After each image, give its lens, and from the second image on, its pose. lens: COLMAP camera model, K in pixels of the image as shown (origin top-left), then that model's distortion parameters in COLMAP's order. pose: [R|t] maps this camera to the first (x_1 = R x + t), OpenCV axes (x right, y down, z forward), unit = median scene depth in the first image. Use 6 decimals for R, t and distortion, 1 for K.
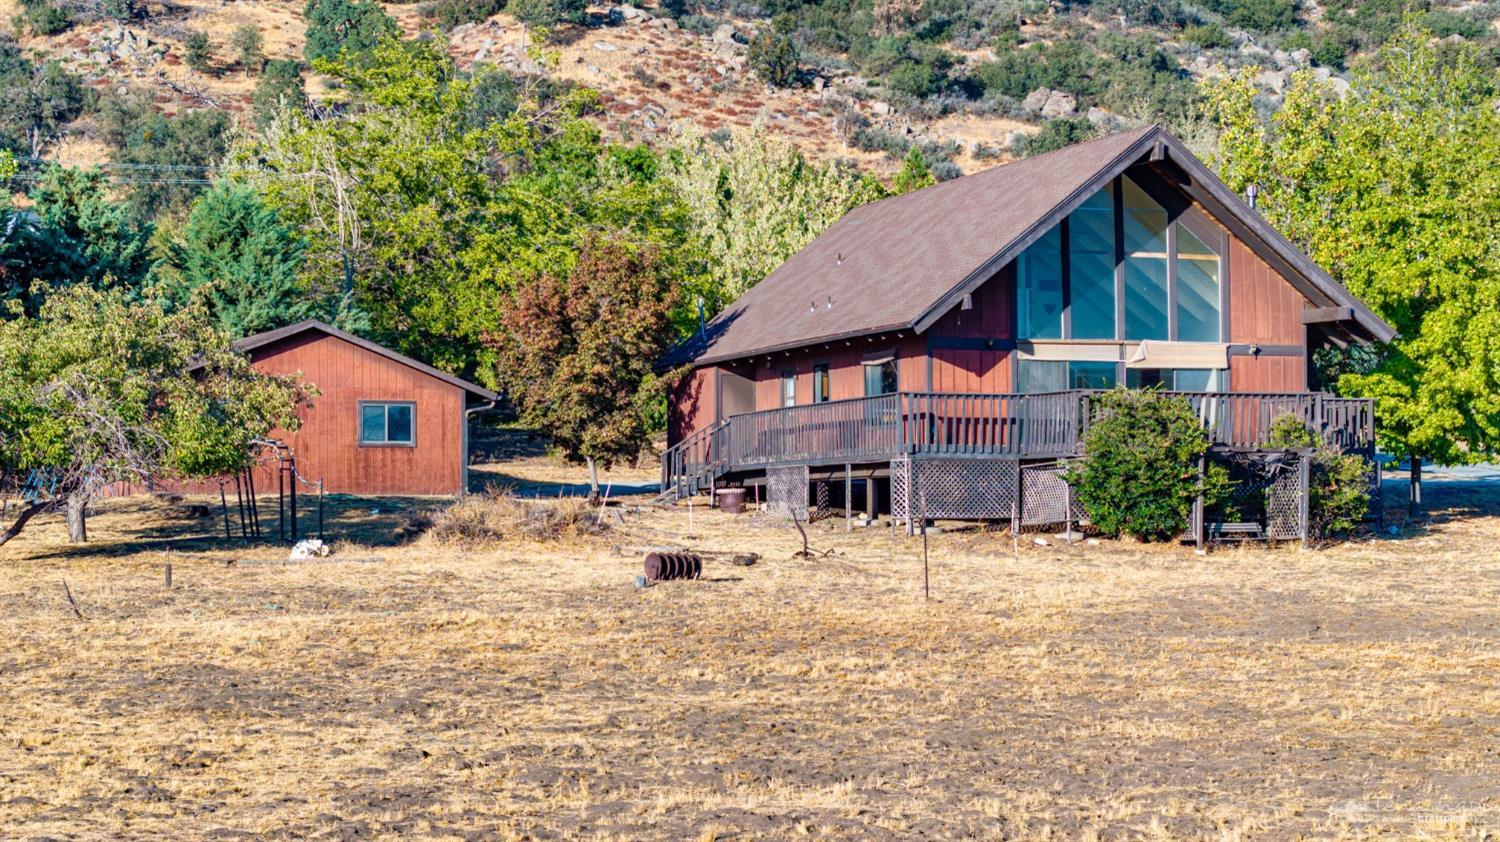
lens RADIAL K [[2988.2, 0, 746.0], [0, 2988.2, 467.4], [0, 0, 1]] dist [-0.108586, 0.719340]
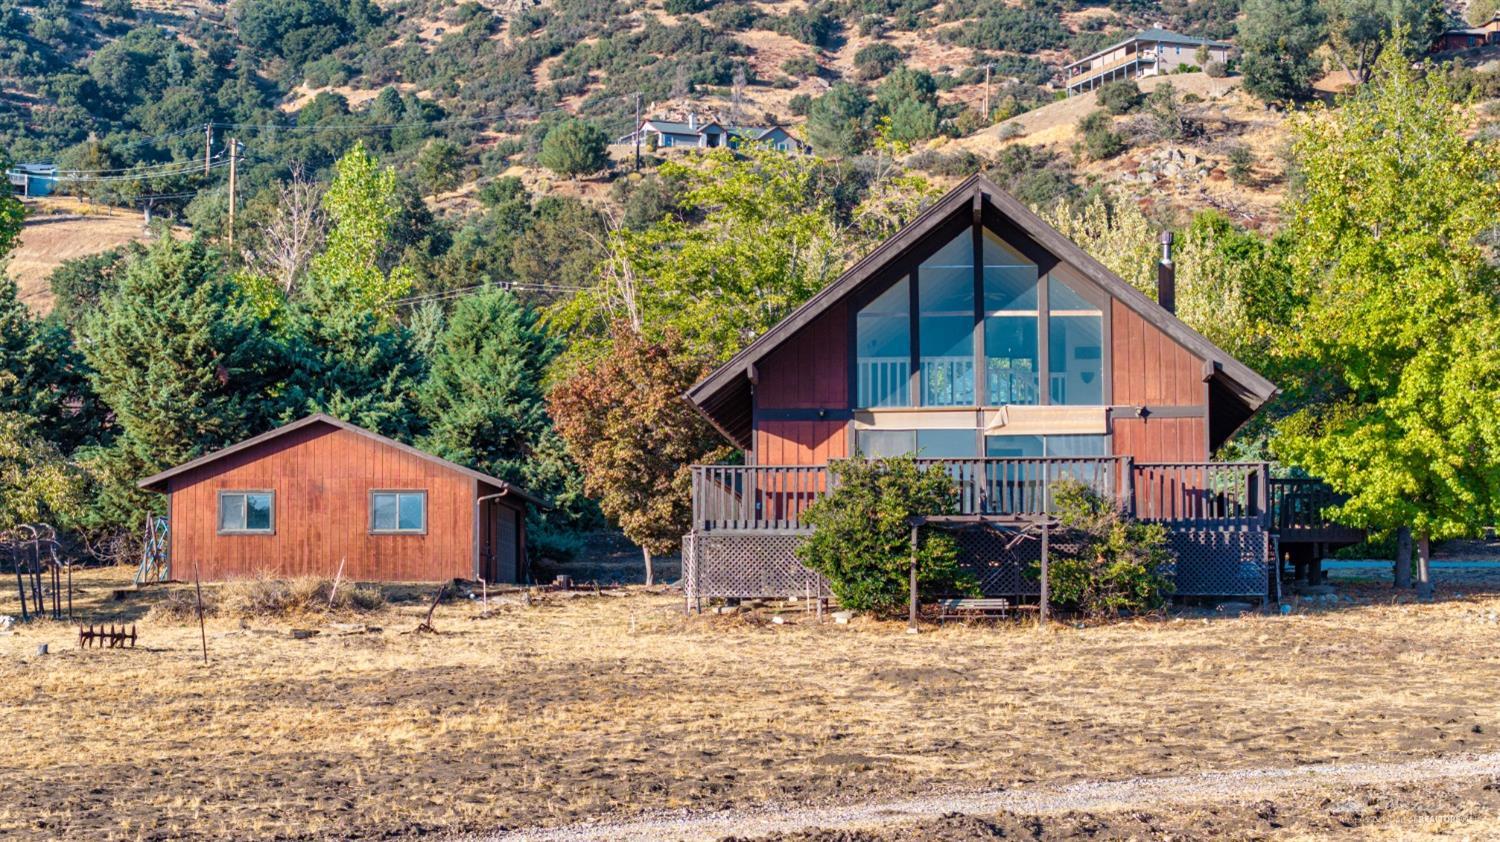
lens RADIAL K [[2988.2, 0, 746.0], [0, 2988.2, 467.4], [0, 0, 1]] dist [-0.108586, 0.719340]
pose [[0.908473, -0.025191, -0.417184, 0.401366], [0.008373, 0.999079, -0.042094, 0.013436], [0.417860, 0.034749, 0.907847, 0.113661]]
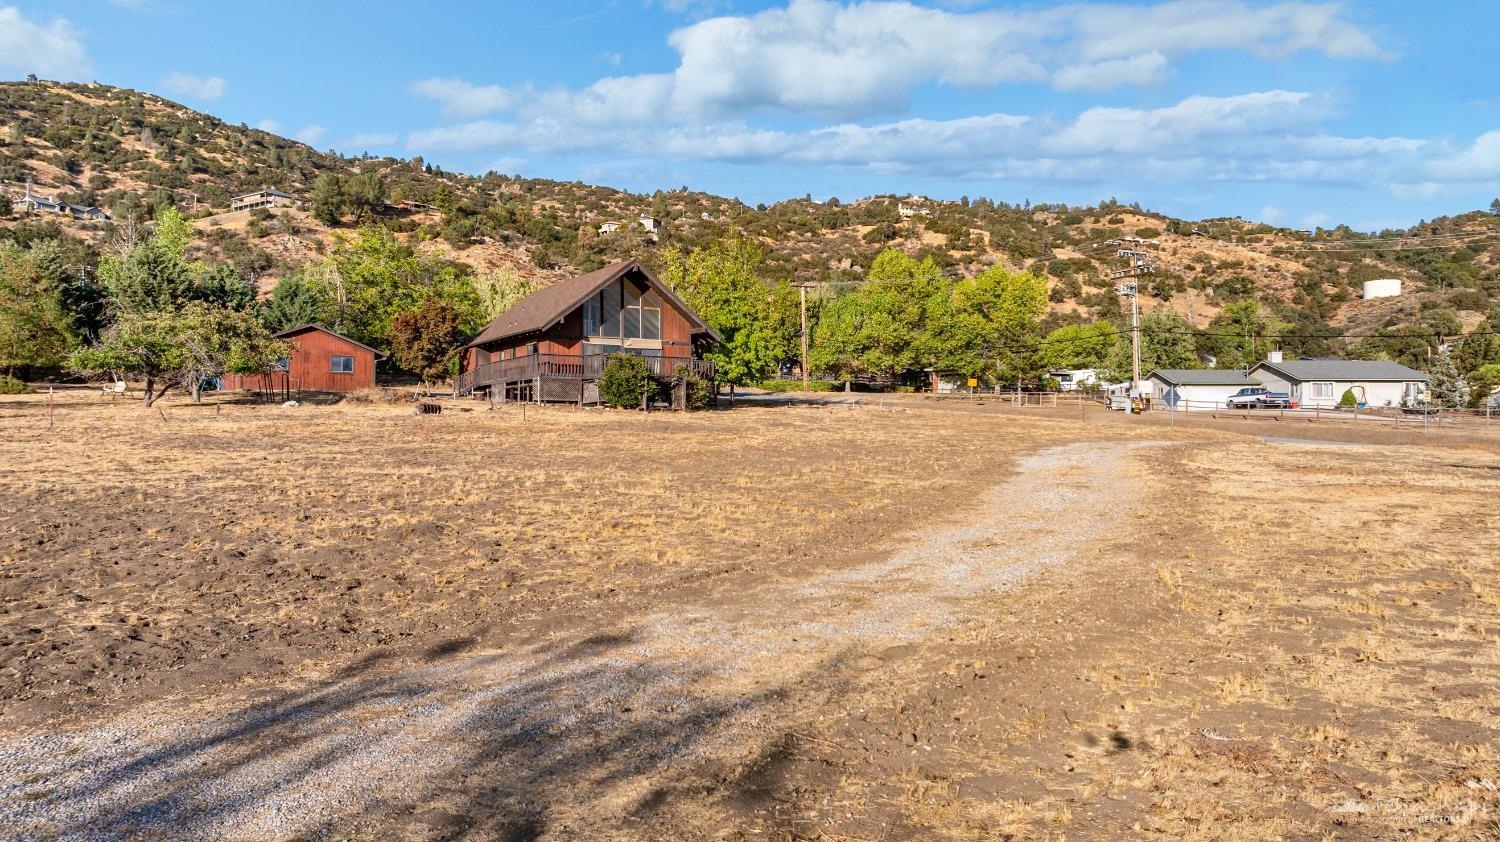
lens RADIAL K [[1041.9, 0, 752.5], [0, 1041.9, 421.1], [0, 0, 1]] dist [0.003569, 0.003673]
pose [[0.979528, 0.010112, 0.201052, 0.045965], [-0.011956, 0.999897, 0.007960, 0.022280], [-0.200951, -0.010201, 0.979548, 0.035214]]
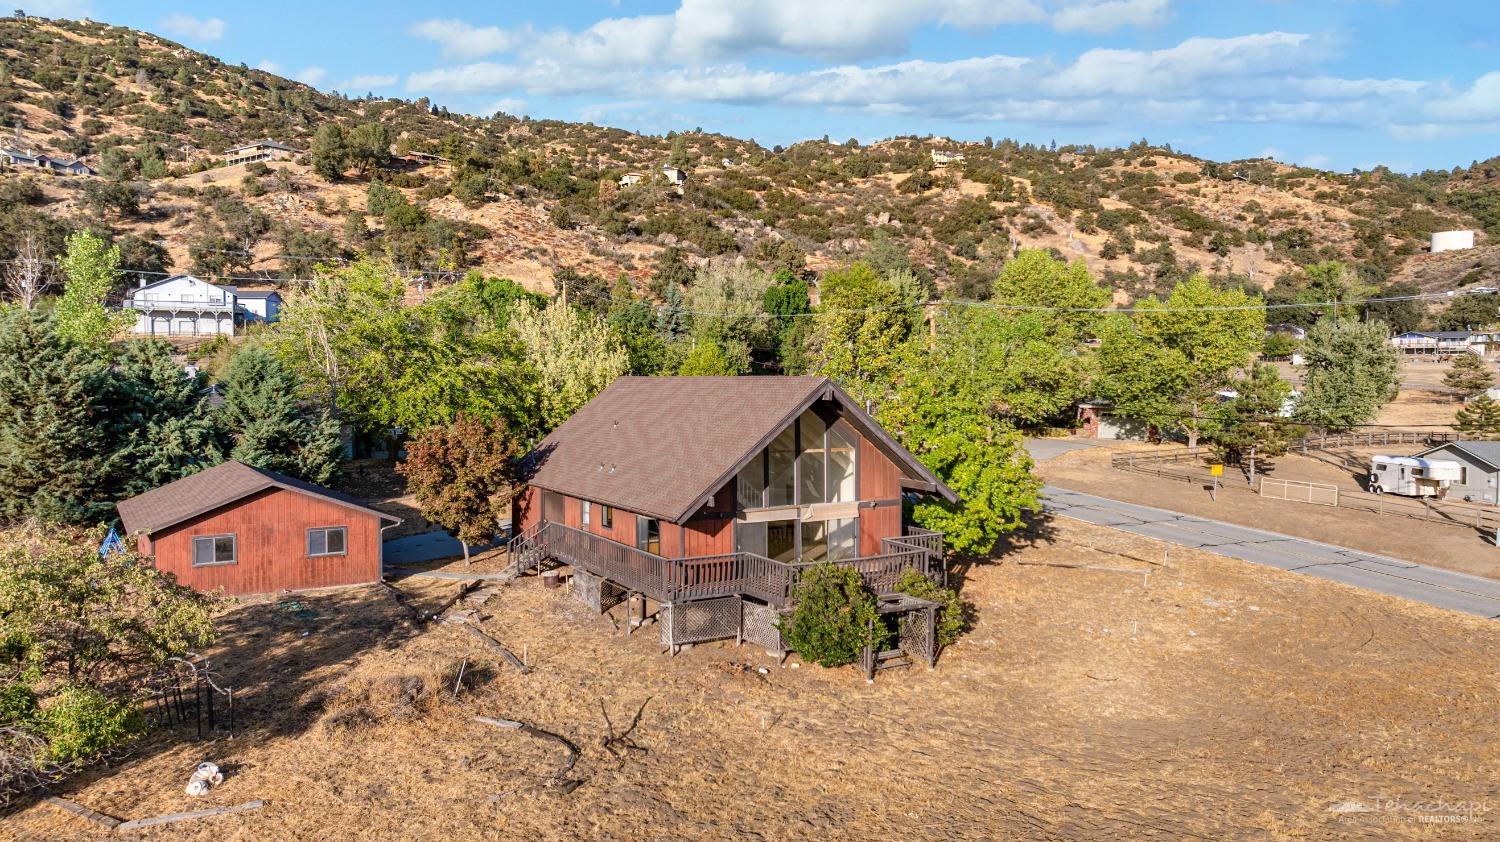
lens RADIAL K [[1043.3, 0, 750.0], [0, 1043.3, 421.0], [0, 0, 1]] dist [-0.012016, 0.036247]
pose [[0.981703, -0.000861, 0.190417, -0.006213], [-0.011560, 0.997876, 0.064111, -0.111231], [-0.190067, -0.065139, 0.979608, 0.409776]]
